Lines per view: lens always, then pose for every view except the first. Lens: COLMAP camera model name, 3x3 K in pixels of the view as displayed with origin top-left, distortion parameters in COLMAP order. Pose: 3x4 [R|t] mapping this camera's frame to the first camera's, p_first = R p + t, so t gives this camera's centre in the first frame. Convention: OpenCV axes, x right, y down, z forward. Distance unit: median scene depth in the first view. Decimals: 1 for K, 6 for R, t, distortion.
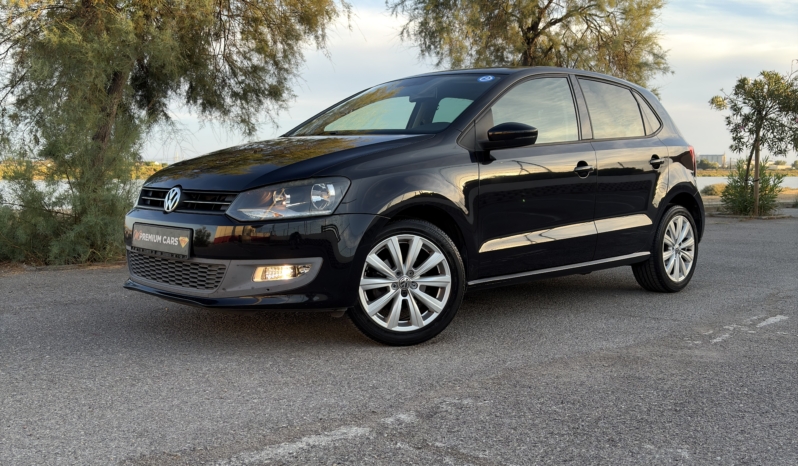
lens RADIAL K [[839.1, 0, 402.6], [0, 839.1, 229.8], [0, 0, 1]] dist [0.053894, -0.014629]
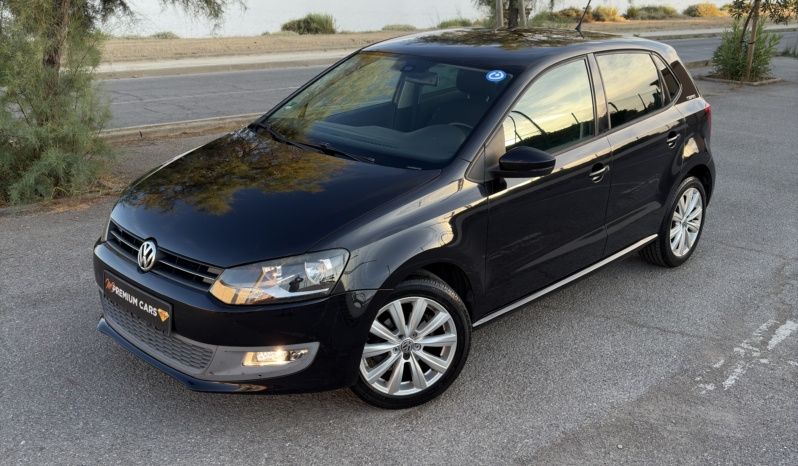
lens RADIAL K [[839.1, 0, 402.6], [0, 839.1, 229.8], [0, 0, 1]] dist [0.053894, -0.014629]
pose [[0.999318, 0.001968, 0.036883, -0.036299], [-0.010651, 0.971512, 0.236749, -0.274850], [-0.035366, -0.236981, 0.970870, 0.131902]]
